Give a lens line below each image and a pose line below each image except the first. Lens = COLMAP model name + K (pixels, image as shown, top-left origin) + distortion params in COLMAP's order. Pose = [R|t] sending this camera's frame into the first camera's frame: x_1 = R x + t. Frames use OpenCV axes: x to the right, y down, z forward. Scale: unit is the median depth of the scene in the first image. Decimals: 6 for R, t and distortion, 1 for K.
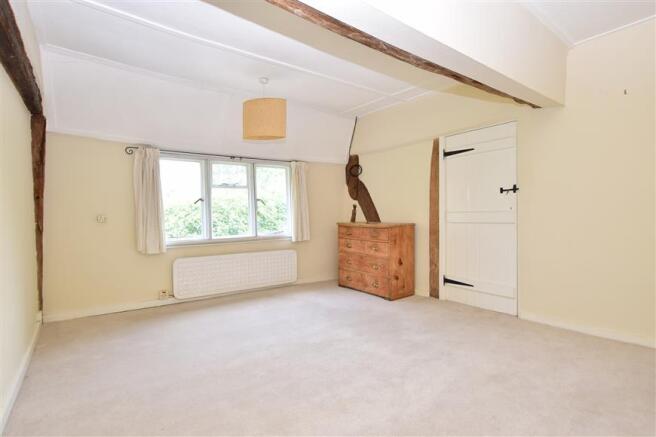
lens RADIAL K [[332.1, 0, 328.0], [0, 332.1, 218.5], [0, 0, 1]] dist [-0.000646, -0.000060]
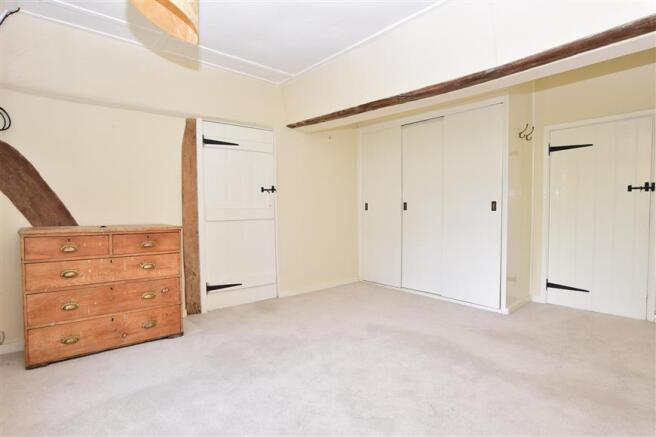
lens RADIAL K [[332.1, 0, 328.0], [0, 332.1, 218.5], [0, 0, 1]] dist [-0.000646, -0.000060]
pose [[-0.034575, -0.016286, 0.999269, -0.485628], [0.017680, 0.999701, 0.016905, -0.003376], [-0.999246, 0.018251, -0.034277, 0.678369]]
